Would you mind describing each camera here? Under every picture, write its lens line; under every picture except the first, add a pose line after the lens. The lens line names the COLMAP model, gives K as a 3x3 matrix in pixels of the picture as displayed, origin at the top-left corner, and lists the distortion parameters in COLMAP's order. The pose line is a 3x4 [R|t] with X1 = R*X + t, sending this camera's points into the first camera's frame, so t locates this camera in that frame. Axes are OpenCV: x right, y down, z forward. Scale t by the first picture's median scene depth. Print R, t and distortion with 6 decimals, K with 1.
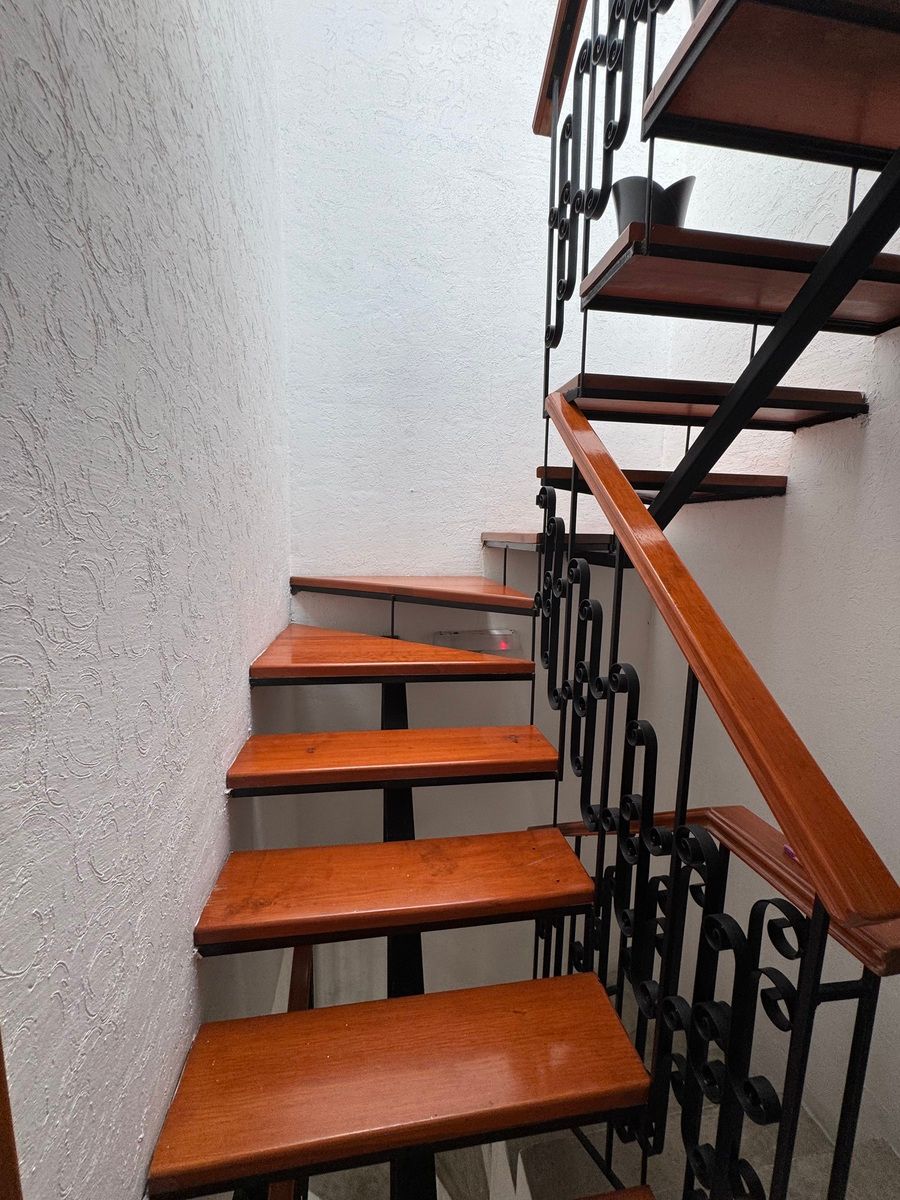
lens RADIAL K [[479.0, 0, 449.2], [0, 479.0, 599.4], [0, 0, 1]] dist [-0.001165, 0.000320]
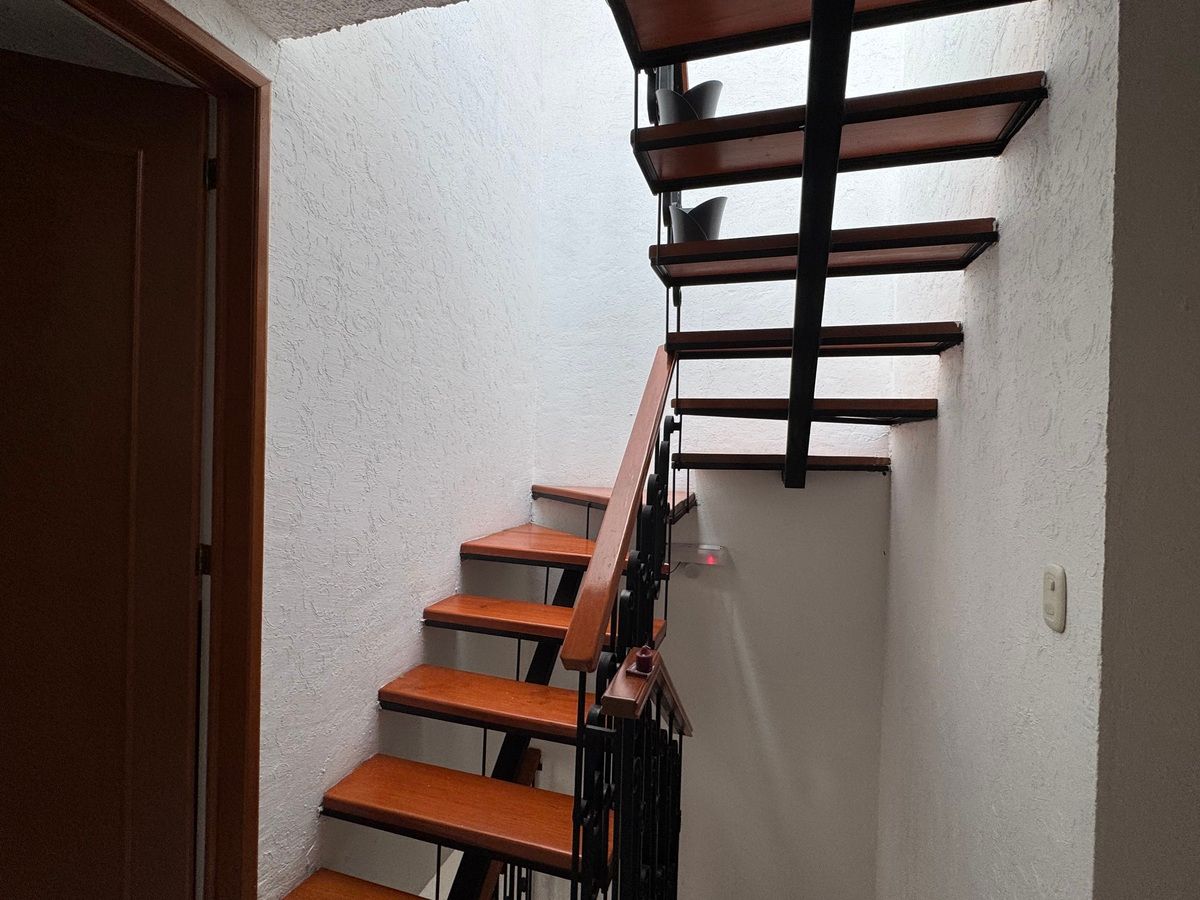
lens RADIAL K [[577.4, 0, 595.6], [0, 577.4, 450.1], [0, 0, 1]] dist [-0.000441, -0.000179]
pose [[0.896873, 0.012445, -0.442112, 0.720184], [-0.069896, 0.991031, -0.113896, 0.033126], [0.436729, 0.133052, 0.889699, -0.398642]]
